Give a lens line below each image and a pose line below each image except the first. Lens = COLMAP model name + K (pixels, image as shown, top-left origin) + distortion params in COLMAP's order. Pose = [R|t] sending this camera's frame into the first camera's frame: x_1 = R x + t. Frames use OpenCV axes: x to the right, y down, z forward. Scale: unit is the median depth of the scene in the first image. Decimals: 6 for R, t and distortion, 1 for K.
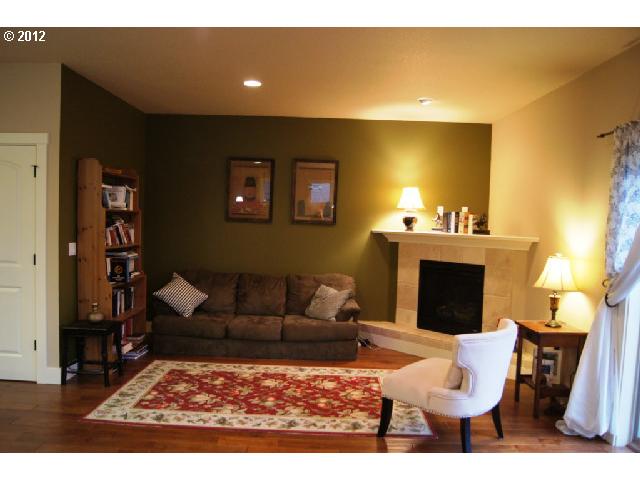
lens RADIAL K [[504.9, 0, 319.5], [0, 504.9, 247.7], [0, 0, 1]] dist [-0.081320, 0.018761]
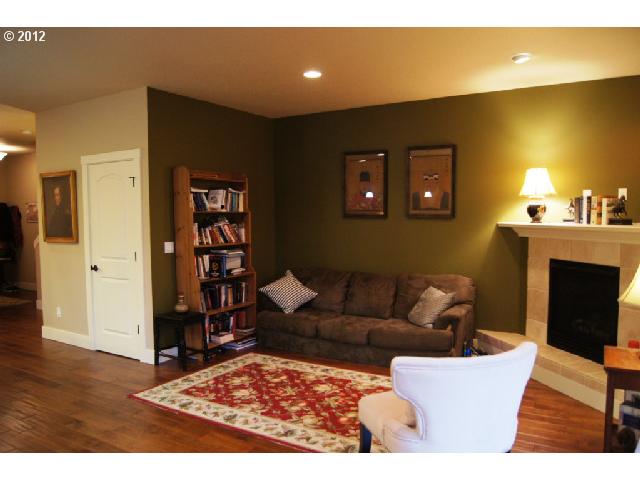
lens RADIAL K [[504.9, 0, 319.5], [0, 504.9, 247.7], [0, 0, 1]] dist [-0.081320, 0.018761]
pose [[0.855971, -0.004139, -0.517007, 0.328944], [0.006139, 0.999979, 0.002159, 0.002641], [0.516987, -0.005022, 0.855978, 0.159930]]
